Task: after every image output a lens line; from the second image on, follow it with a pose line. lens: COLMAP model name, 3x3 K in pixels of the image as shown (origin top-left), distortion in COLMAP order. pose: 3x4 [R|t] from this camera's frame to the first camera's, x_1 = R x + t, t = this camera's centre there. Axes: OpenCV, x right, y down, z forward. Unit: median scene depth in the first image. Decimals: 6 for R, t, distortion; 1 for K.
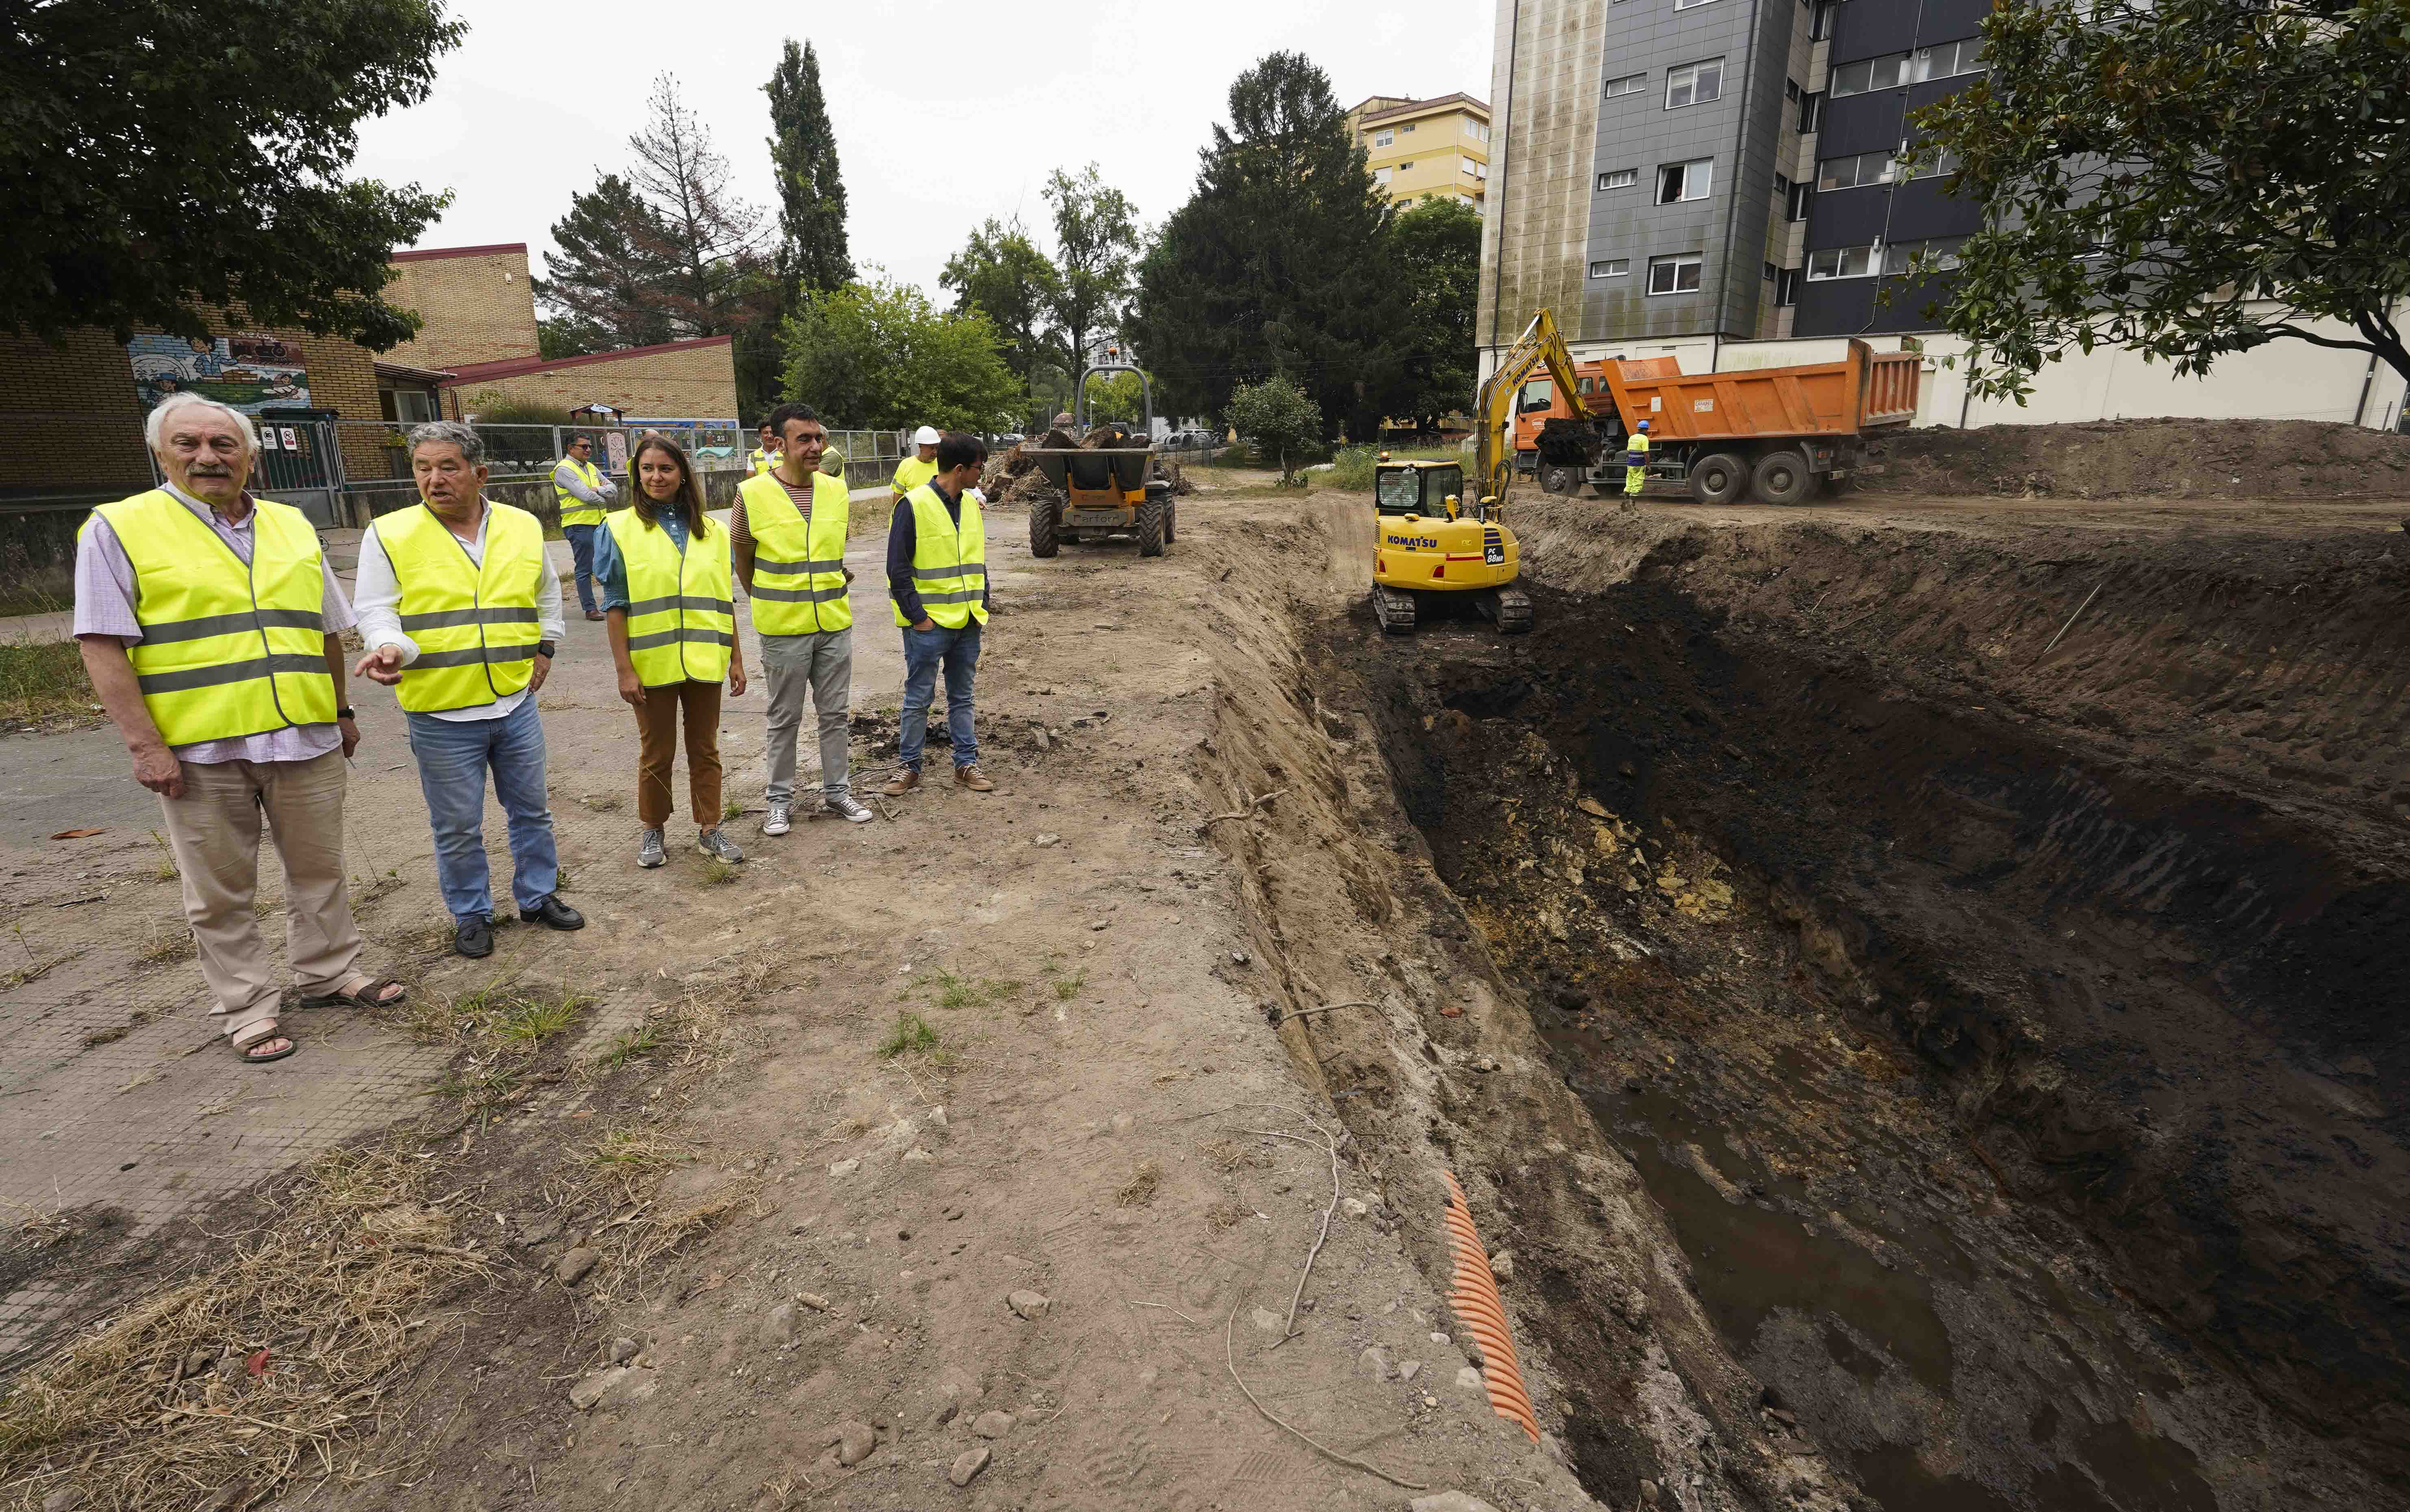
lens RADIAL K [[1074.5, 0, 1199.3], [0, 1074.5, 719.1], [0, 0, 1]] dist [-0.018093, 0.009417]
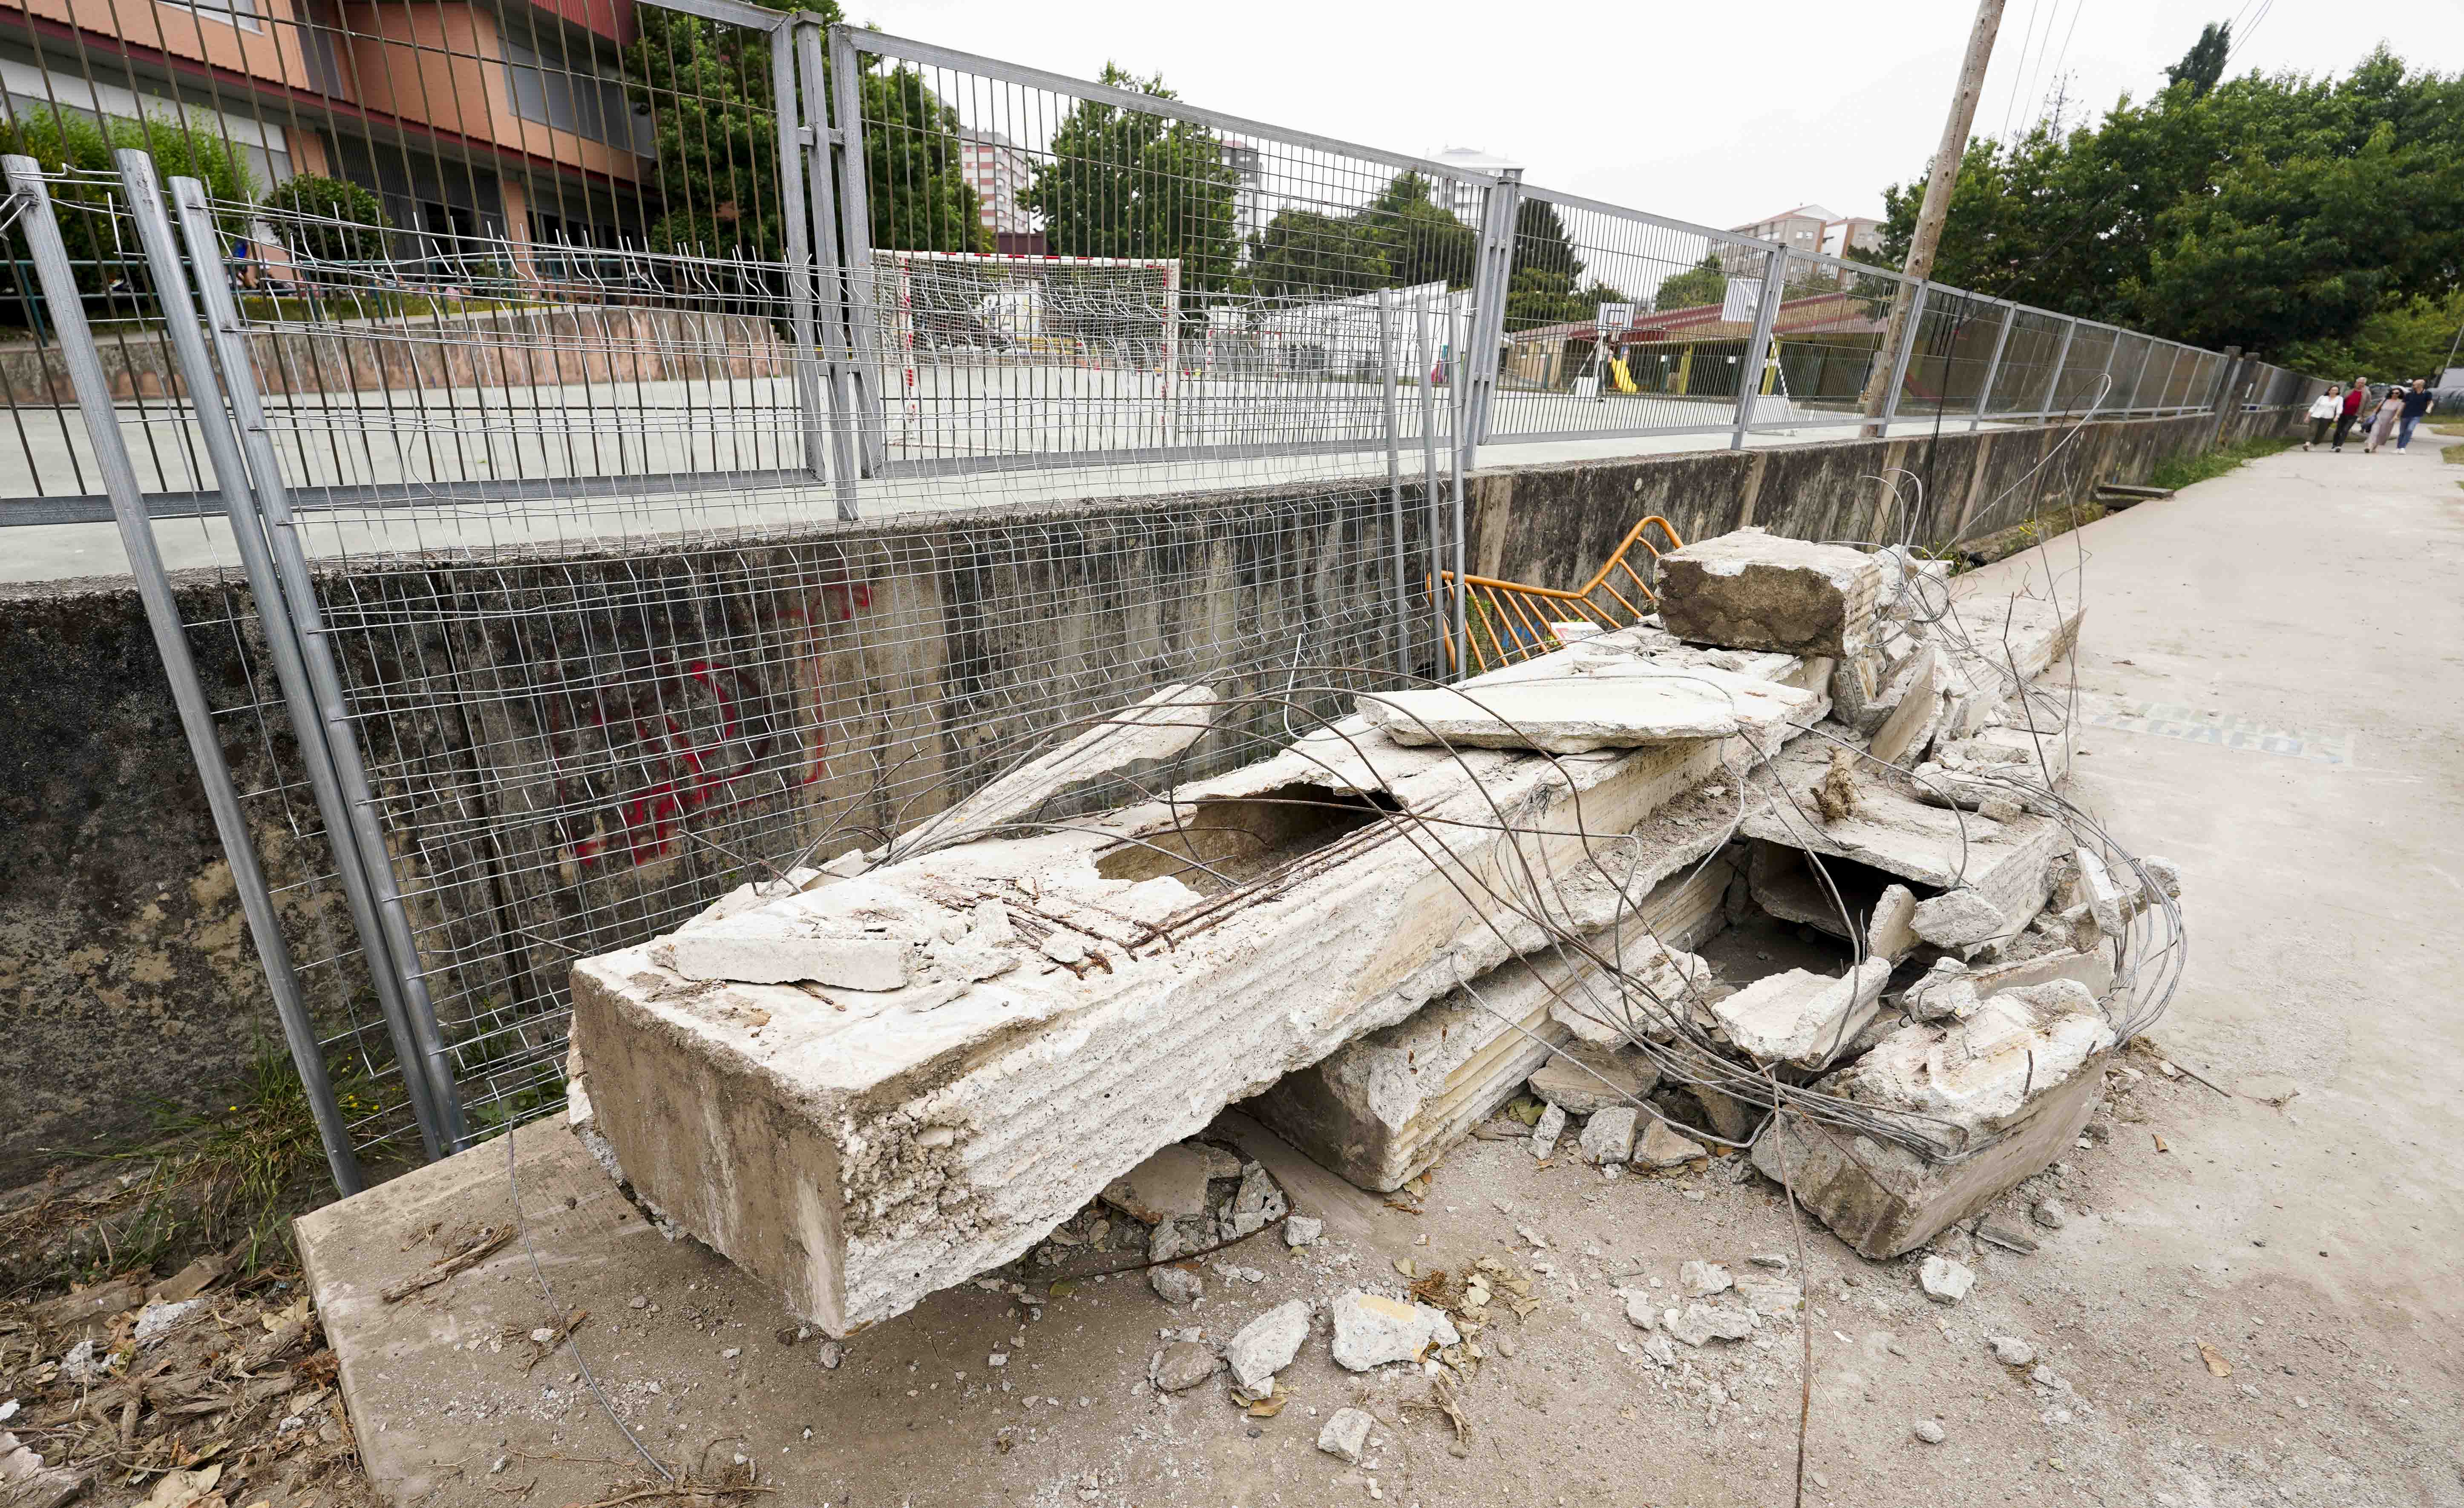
lens RADIAL K [[1119.9, 0, 1193.8], [0, 1119.9, 808.4], [0, 0, 1]] dist [-0.012270, 0.006940]
pose [[0.728530, 0.266717, -0.630956, -0.959508], [-0.195159, 0.963728, 0.182047, 0.802879], [0.656625, -0.009490, 0.754157, -2.974756]]
